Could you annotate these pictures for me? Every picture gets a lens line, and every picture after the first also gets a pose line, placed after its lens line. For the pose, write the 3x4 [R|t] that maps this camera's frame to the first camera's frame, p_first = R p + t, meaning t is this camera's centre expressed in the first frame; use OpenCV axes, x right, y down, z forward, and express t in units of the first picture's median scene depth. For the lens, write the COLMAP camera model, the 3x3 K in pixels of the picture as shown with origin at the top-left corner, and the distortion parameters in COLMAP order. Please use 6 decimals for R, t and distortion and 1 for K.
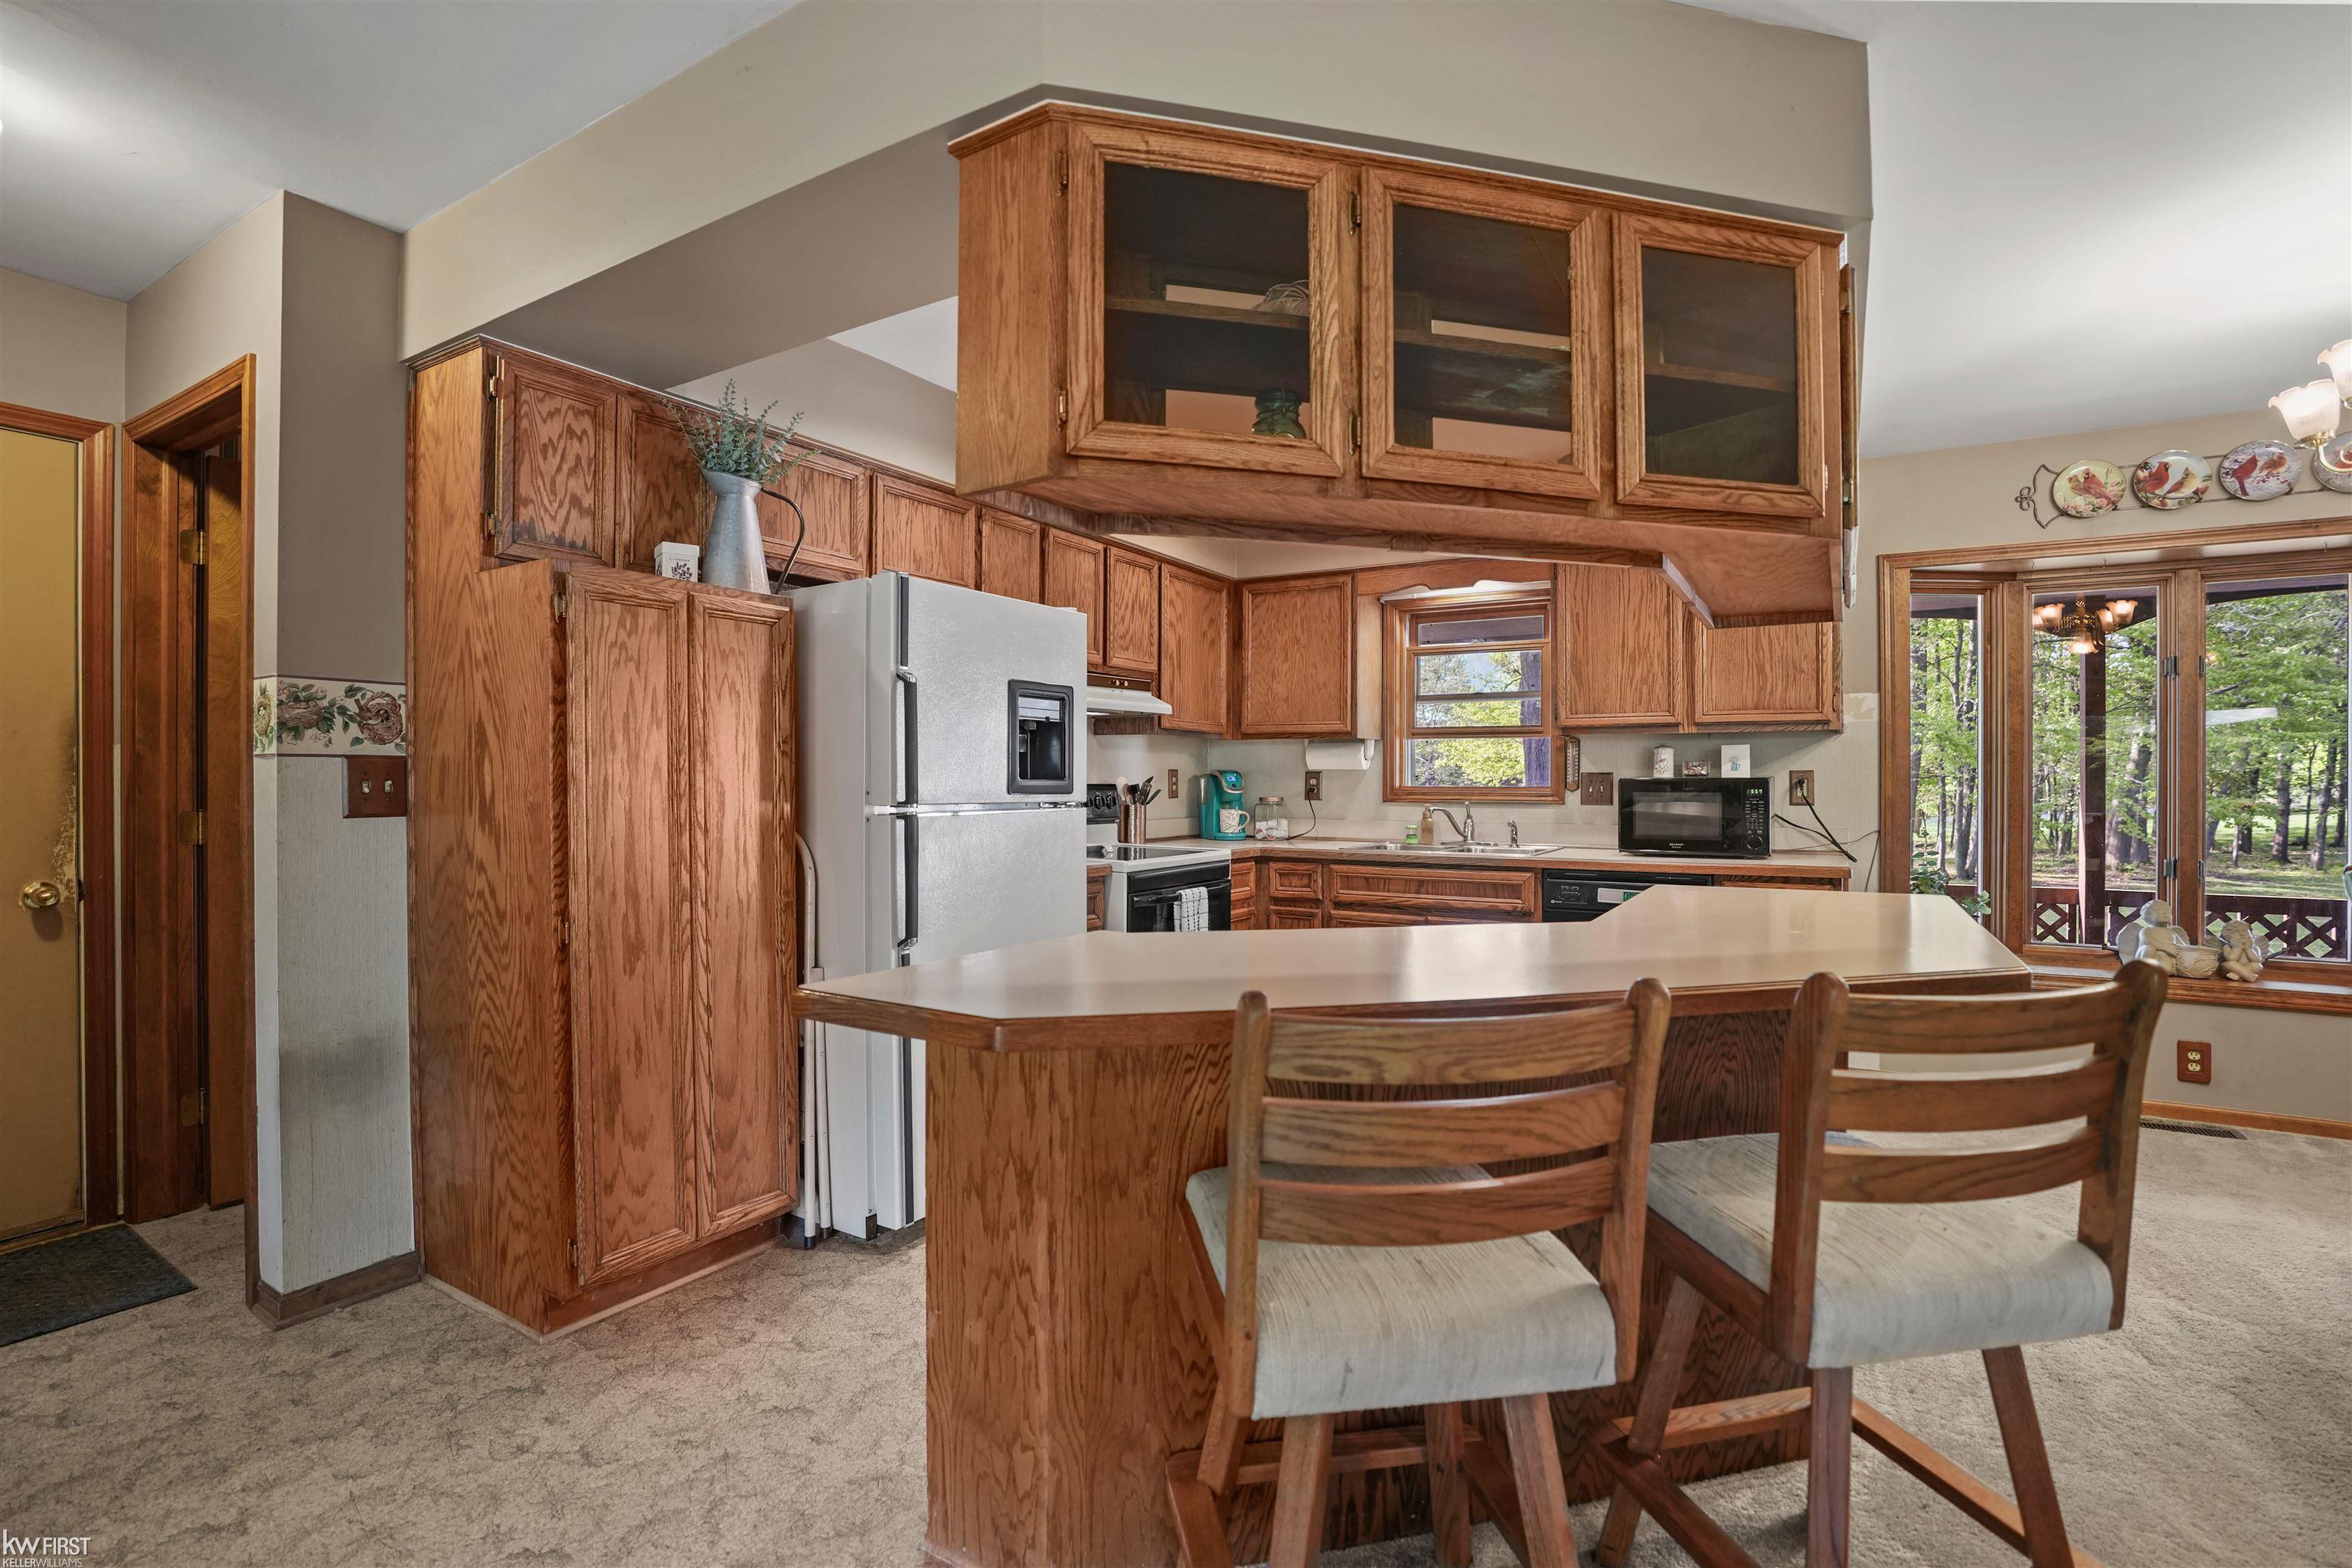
lens RADIAL K [[1090.4, 0, 1195.1], [0, 1090.4, 784.3], [0, 0, 1]] dist [-0.068907, 0.026473]
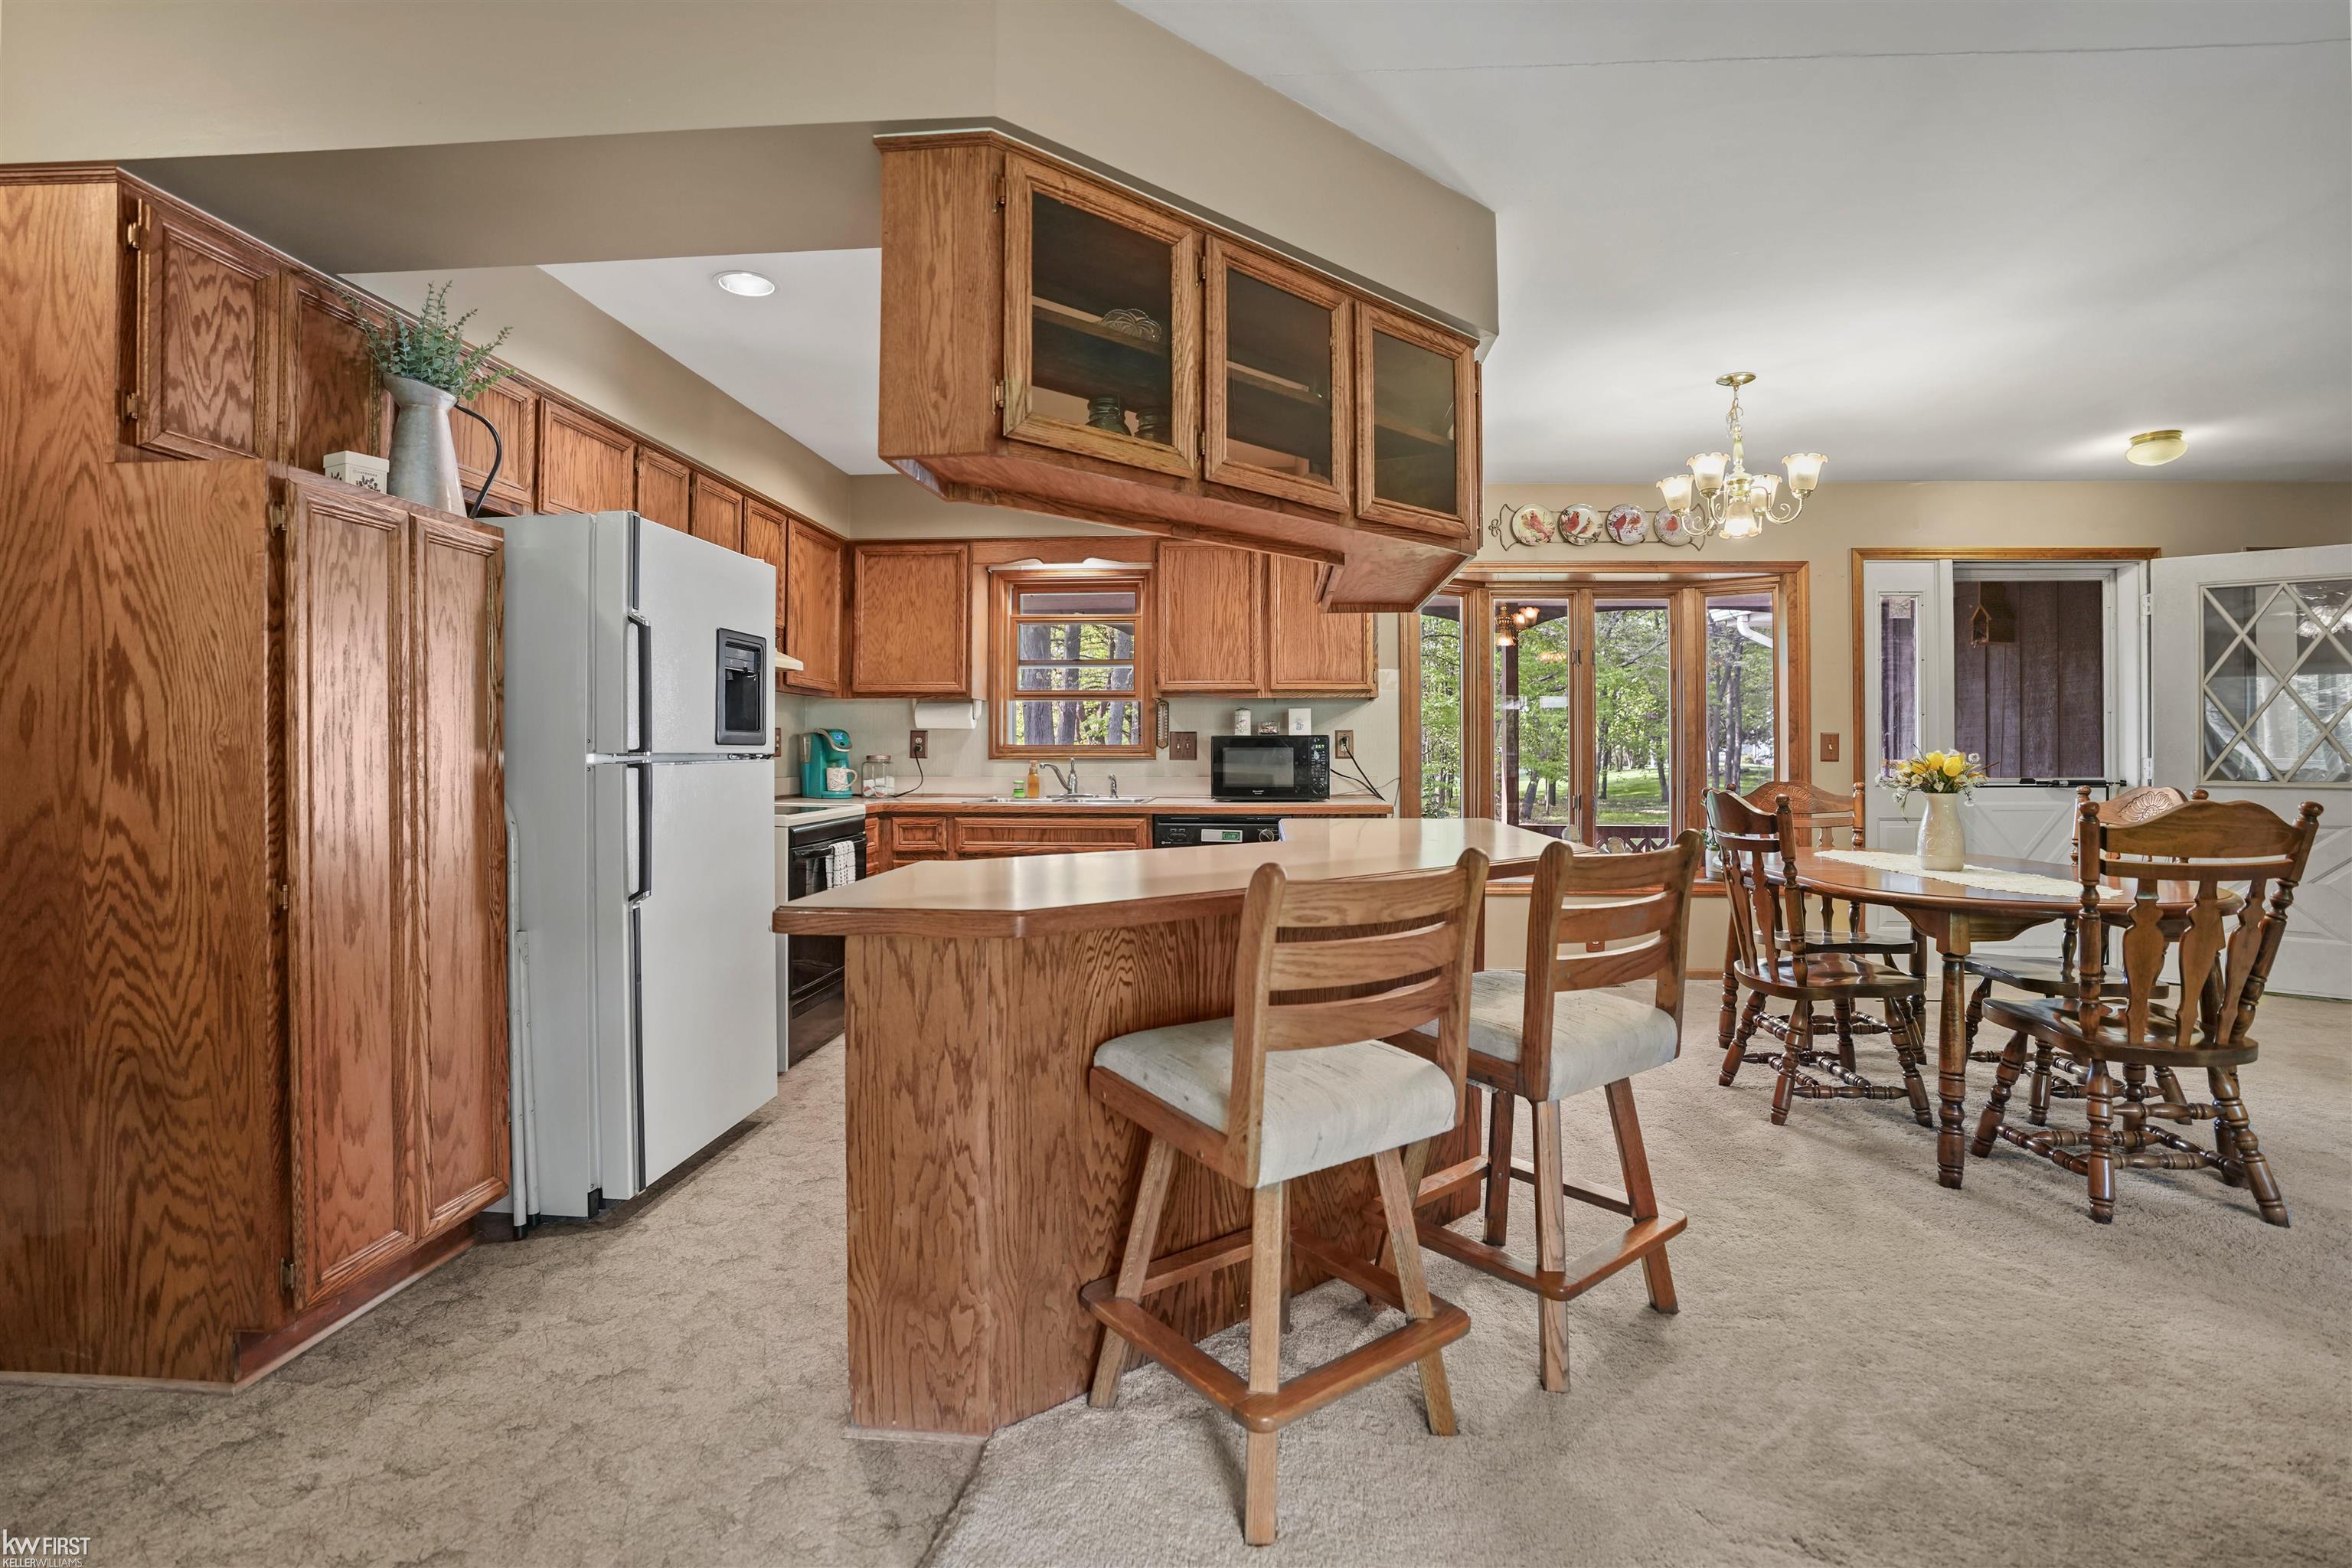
lens RADIAL K [[1090.4, 0, 1193.4], [0, 1090.4, 743.3], [0, 0, 1]] dist [-0.068907, 0.026473]
pose [[0.889540, 0.001302, 0.456855, -0.218987], [0.003017, 0.999957, -0.008724, 0.016851], [-0.456846, 0.009139, 0.889499, -0.058853]]
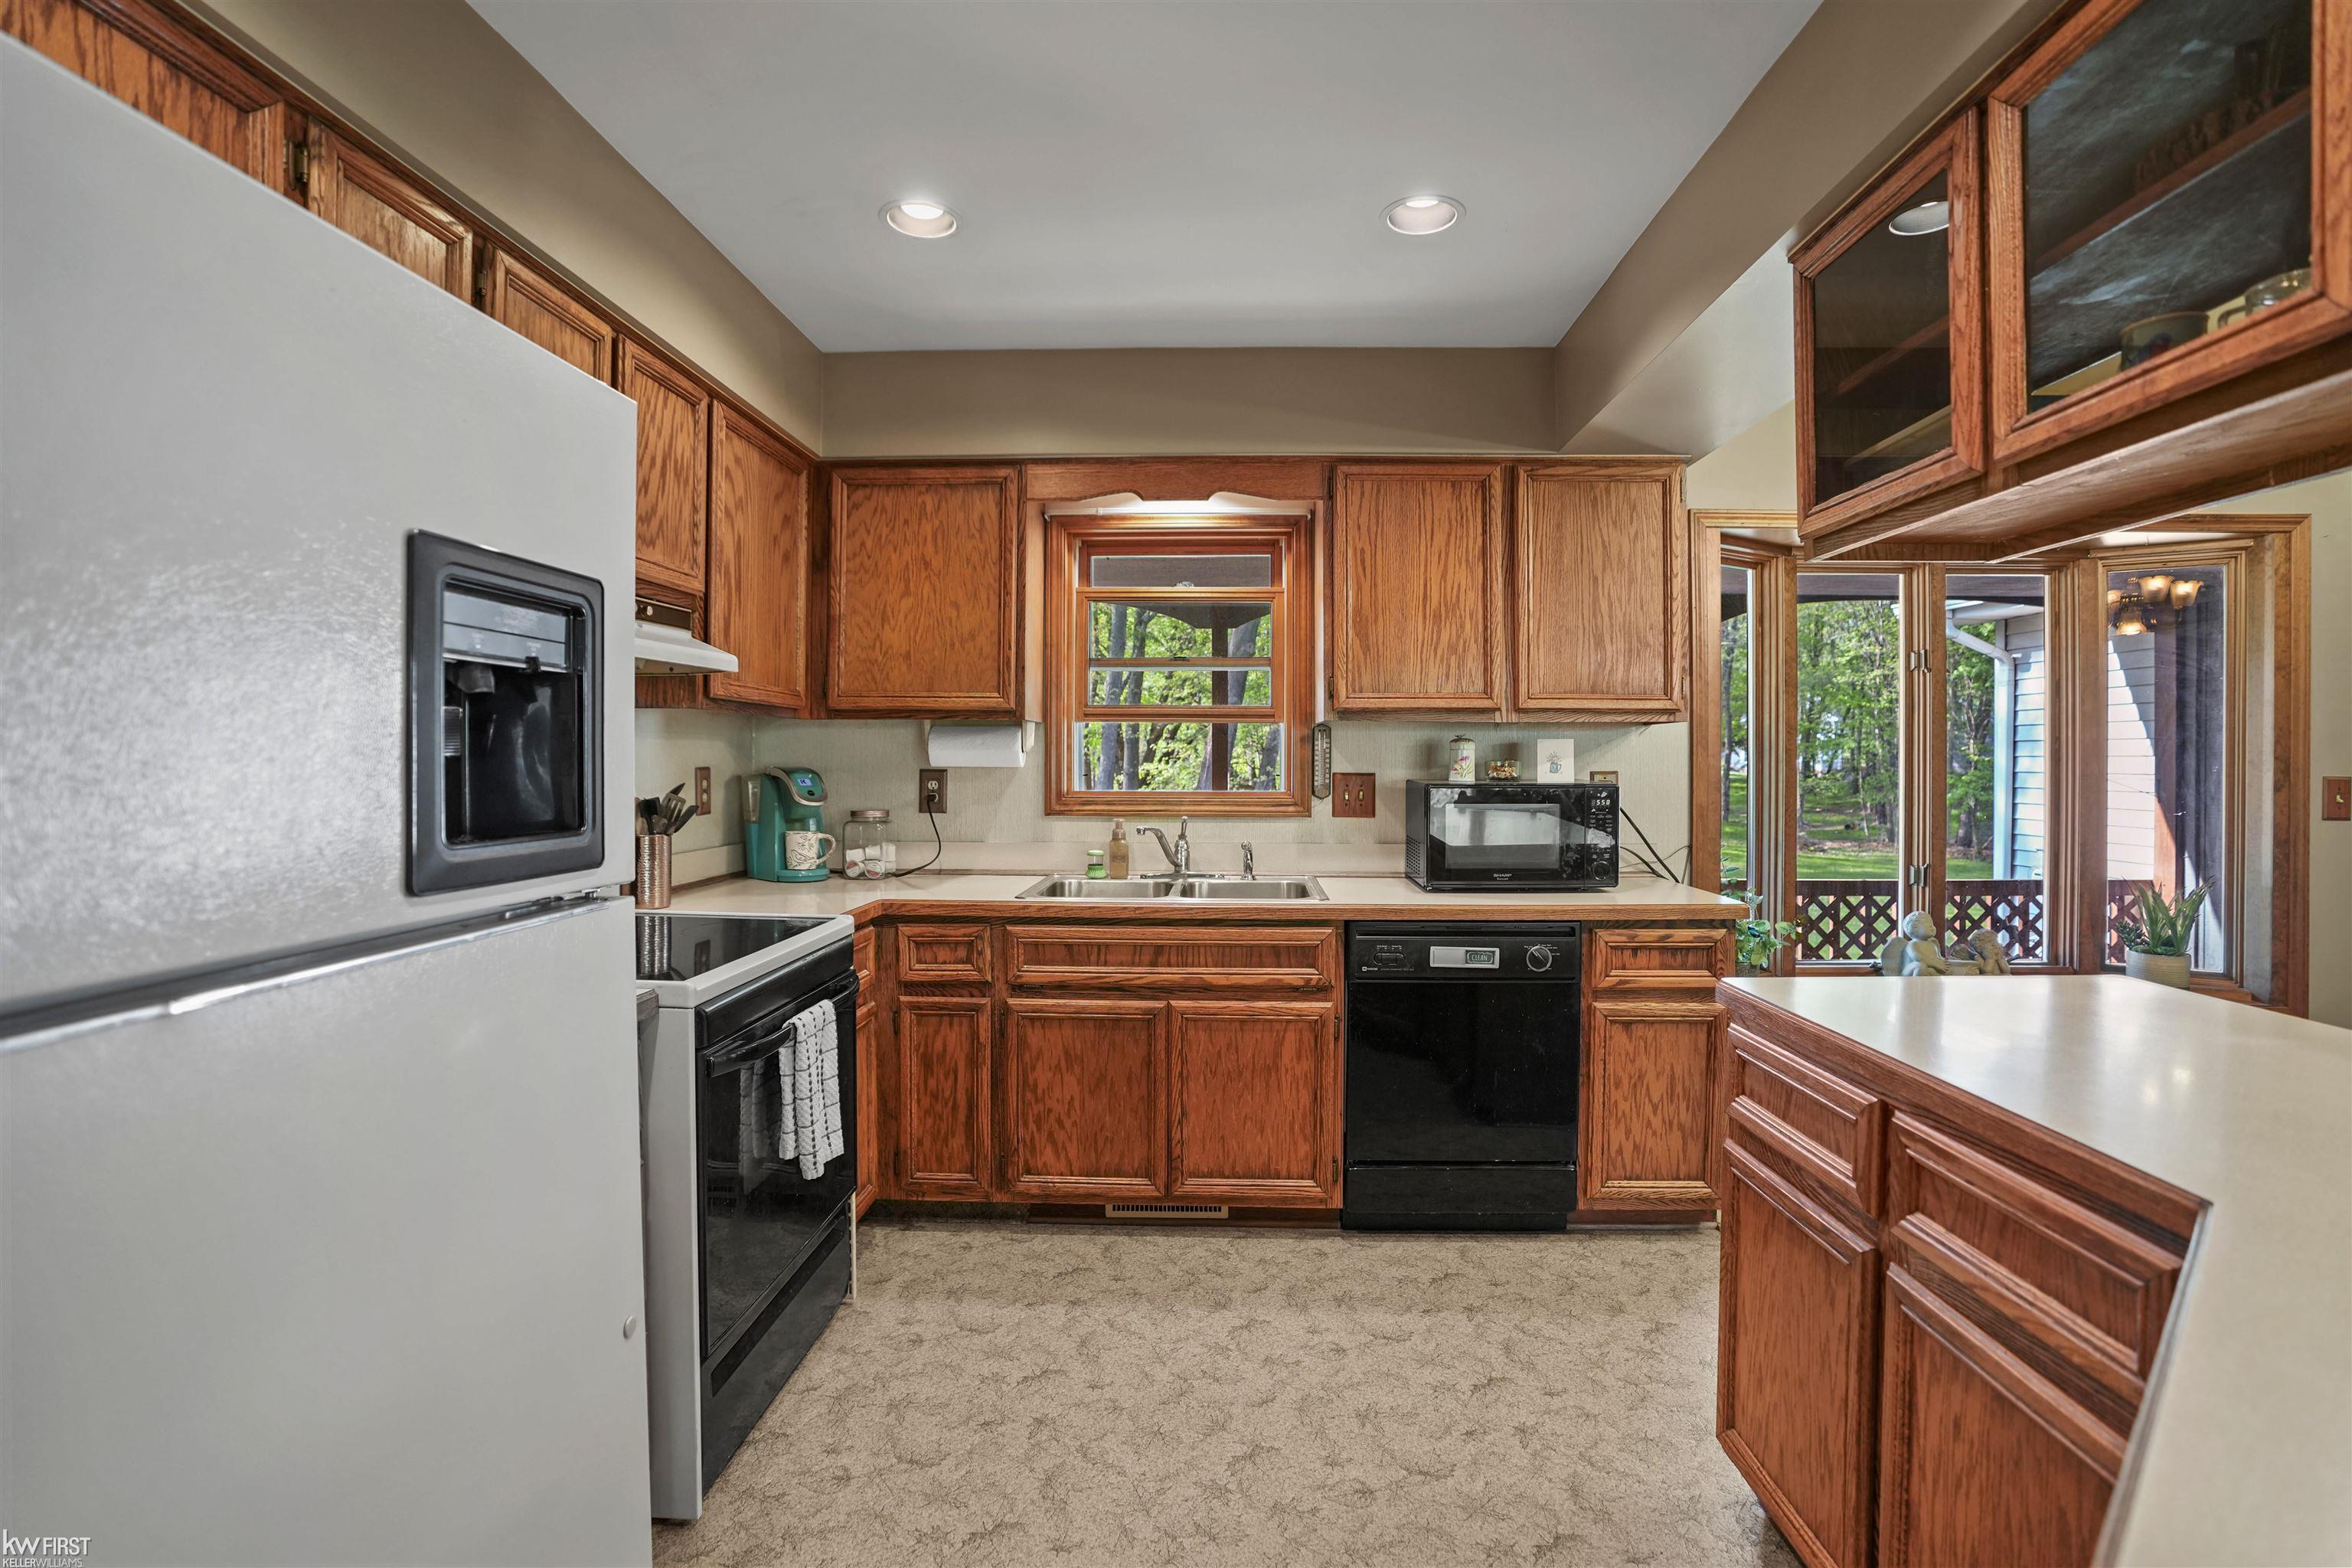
lens RADIAL K [[1090.4, 0, 1208.9], [0, 1090.4, 764.7], [0, 0, 1]] dist [-0.068907, 0.026473]
pose [[0.871854, -0.002783, 0.489757, -0.112255], [0.001235, 0.999993, 0.003485, -0.027766], [-0.489763, -0.002434, 0.871852, 0.585793]]
